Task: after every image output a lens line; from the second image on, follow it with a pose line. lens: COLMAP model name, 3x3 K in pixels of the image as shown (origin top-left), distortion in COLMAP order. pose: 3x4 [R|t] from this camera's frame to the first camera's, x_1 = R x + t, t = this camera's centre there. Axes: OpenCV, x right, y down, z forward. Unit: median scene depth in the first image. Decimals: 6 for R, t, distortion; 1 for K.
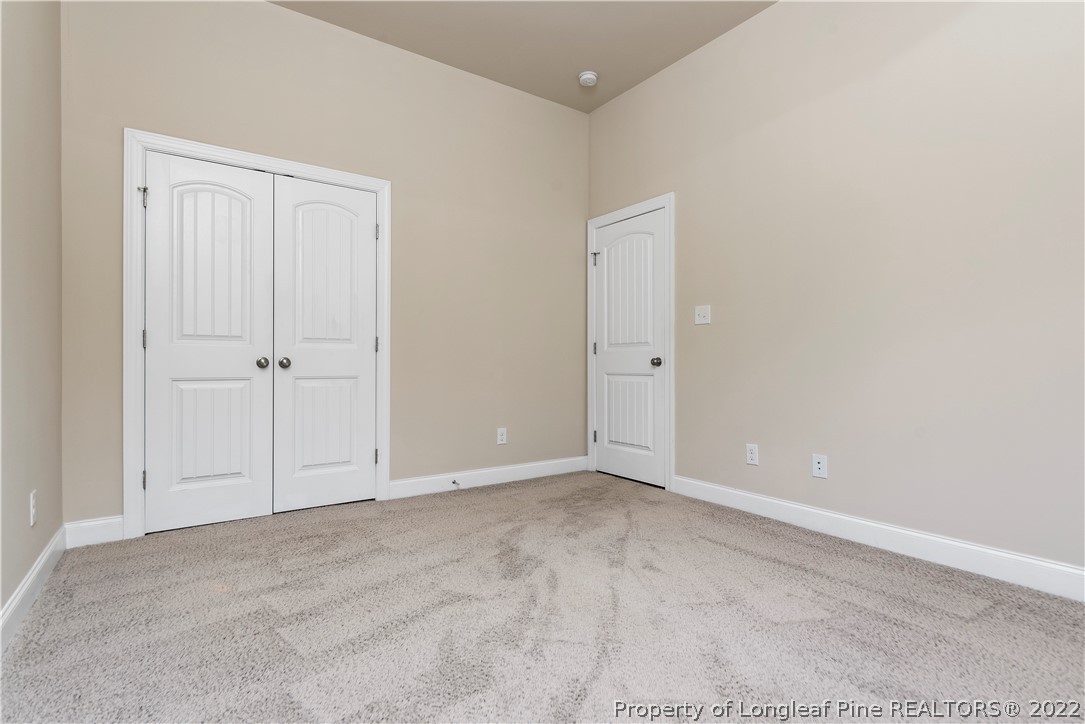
lens RADIAL K [[531.3, 0, 542.5], [0, 531.3, 362.0], [0, 0, 1]] dist [0.001436, 0.000421]
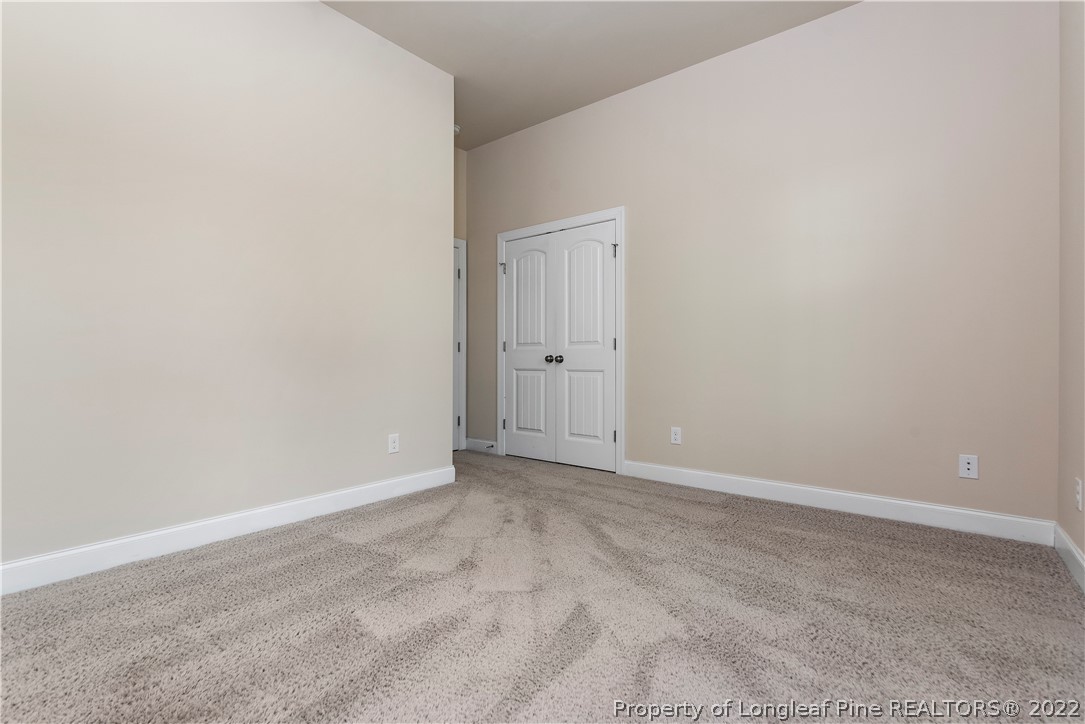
lens RADIAL K [[379.8, 0, 542.5], [0, 379.8, 362.0], [0, 0, 1]] dist [-0.008029, -0.000025]
pose [[0.916746, -0.004742, 0.399442, -0.159713], [0.001459, 0.999963, 0.008523, -0.000541], [-0.399467, -0.007231, 0.916719, 0.235964]]
